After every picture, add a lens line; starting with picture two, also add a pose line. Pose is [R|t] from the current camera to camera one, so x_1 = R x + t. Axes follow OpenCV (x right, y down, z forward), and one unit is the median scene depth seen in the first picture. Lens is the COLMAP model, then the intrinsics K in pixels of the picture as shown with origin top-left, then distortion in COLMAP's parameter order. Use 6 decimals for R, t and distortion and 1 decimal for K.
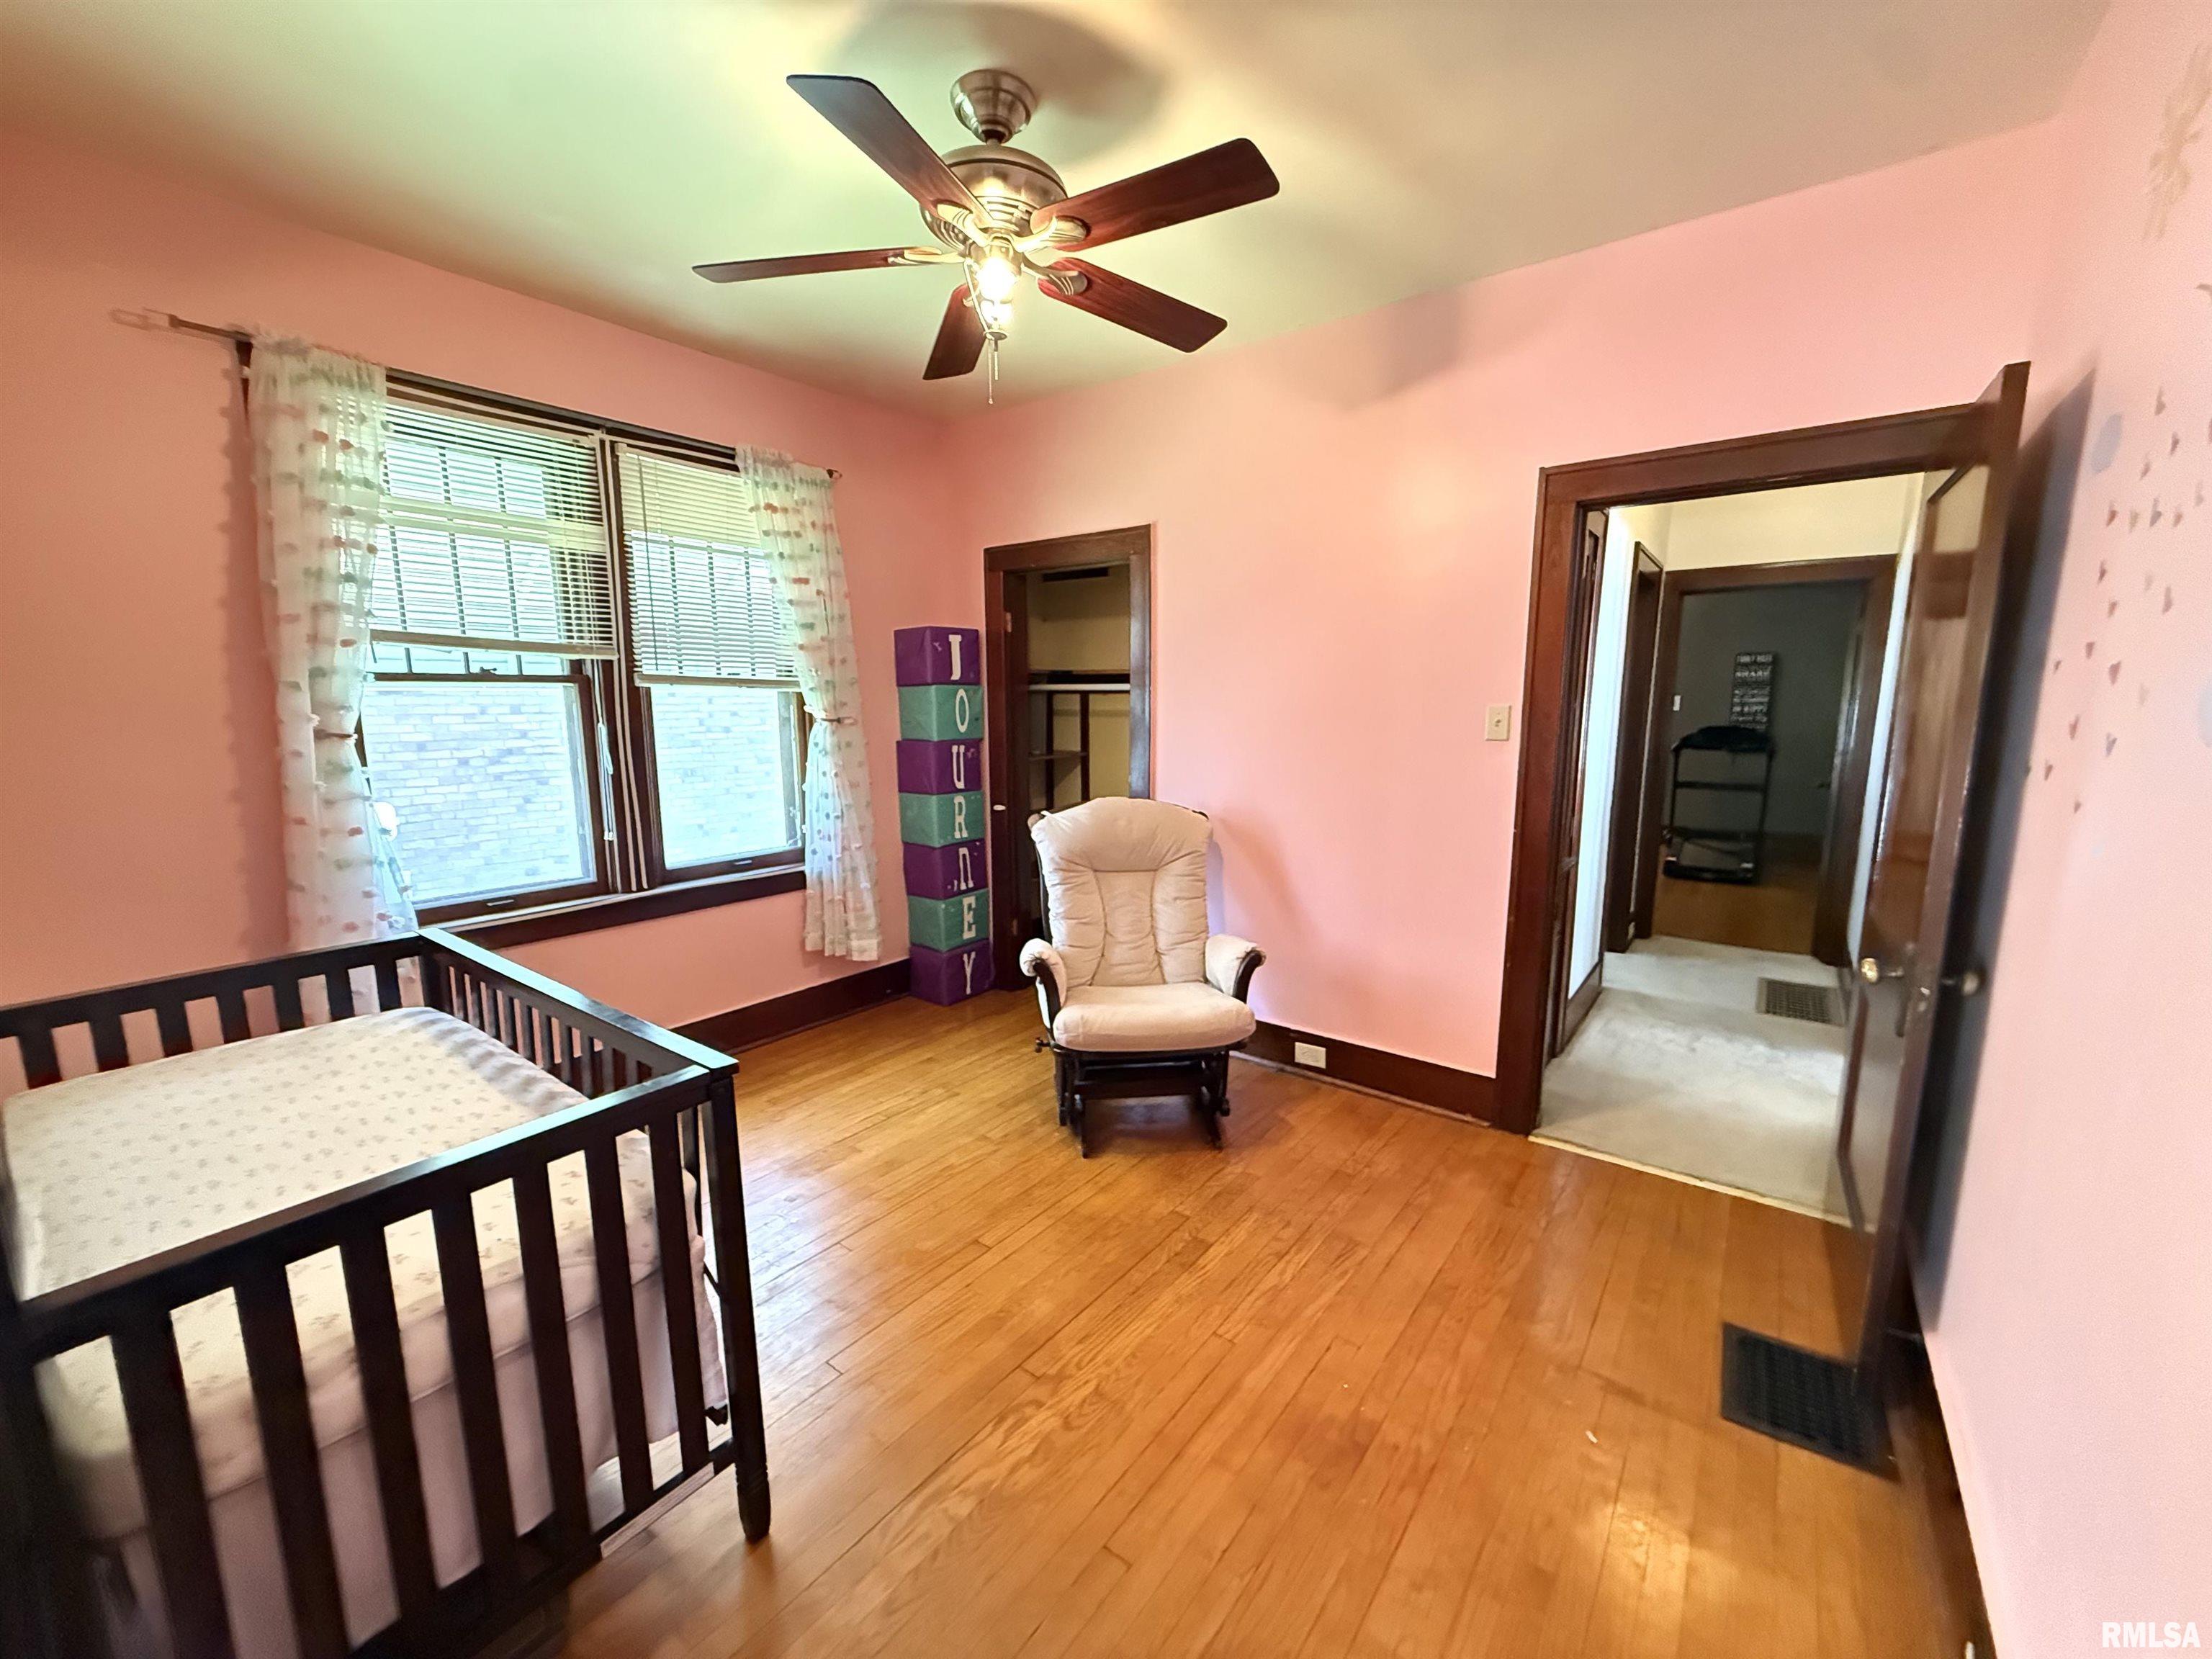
lens RADIAL K [[883.3, 0, 1101.8], [0, 883.3, 817.9], [0, 0, 1]] dist [-0.000429, -0.000041]
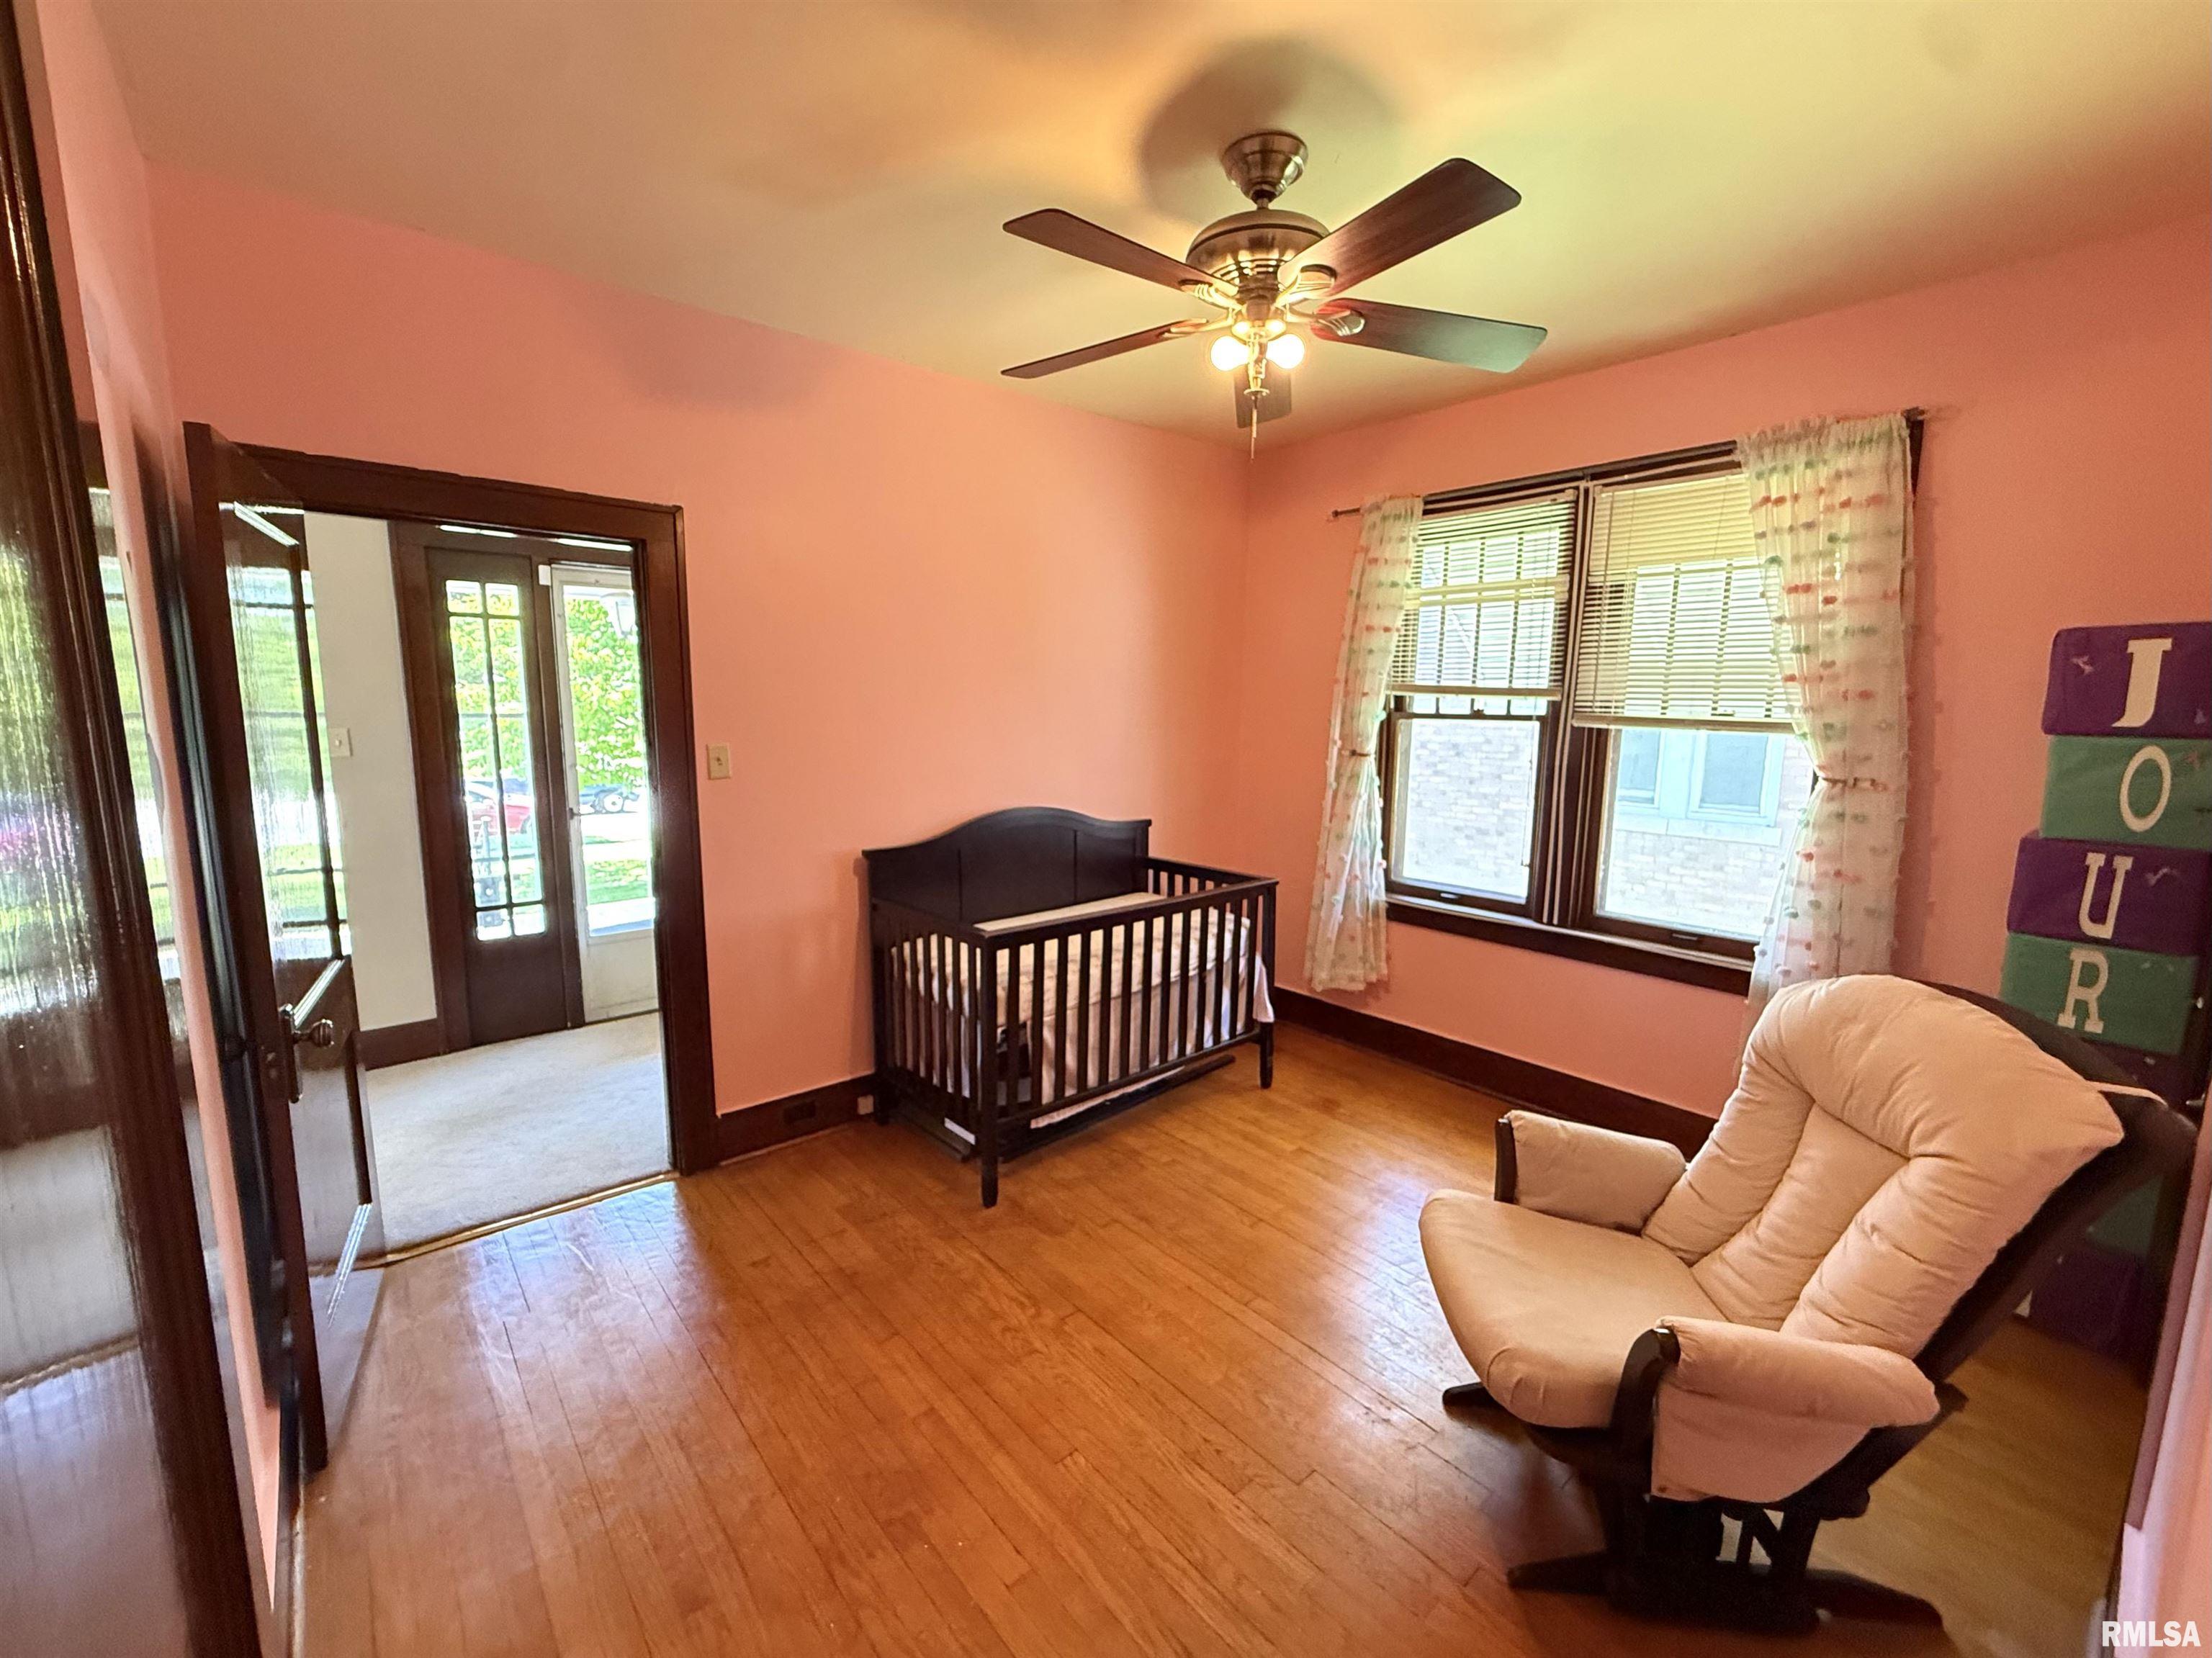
lens RADIAL K [[881.6, 0, 1101.1], [0, 881.6, 831.7], [0, 0, 1]] dist [-0.000056, 0.000186]
pose [[-0.185506, 0.146738, -0.971625, 0.559734], [-0.138729, 0.974973, 0.173730, -0.129803], [0.972801, 0.167020, -0.160507, 0.642159]]
